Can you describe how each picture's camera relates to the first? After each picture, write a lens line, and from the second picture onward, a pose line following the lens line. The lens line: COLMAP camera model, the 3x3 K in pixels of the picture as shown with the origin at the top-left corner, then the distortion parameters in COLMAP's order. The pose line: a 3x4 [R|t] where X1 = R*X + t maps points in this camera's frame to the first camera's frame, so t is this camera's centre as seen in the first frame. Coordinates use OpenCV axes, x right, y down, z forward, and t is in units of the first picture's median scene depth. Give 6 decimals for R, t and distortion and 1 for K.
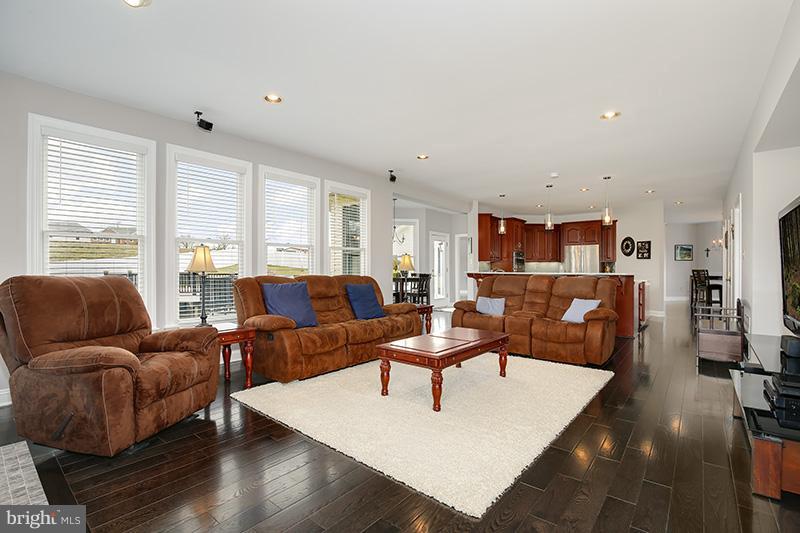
lens RADIAL K [[364.1, 0, 396.9], [0, 364.1, 269.4], [0, 0, 1]] dist [-0.027270, 0.004511]
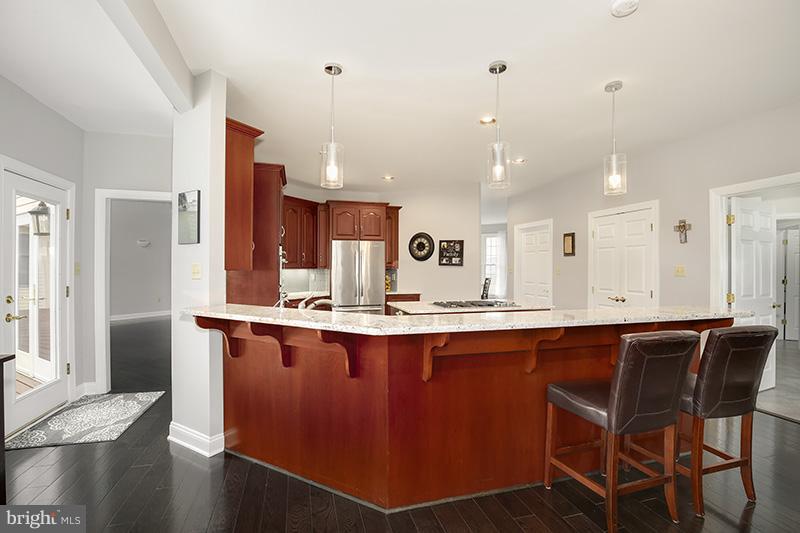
lens RADIAL K [[364.1, 0, 389.7], [0, 364.1, 266.7], [0, 0, 1]] dist [-0.027270, 0.004511]
pose [[0.589295, 0.006394, 0.807893, 0.053653], [-0.003158, 0.999979, -0.005610, -0.022022], [-0.807912, 0.000755, 0.589303, 0.644268]]
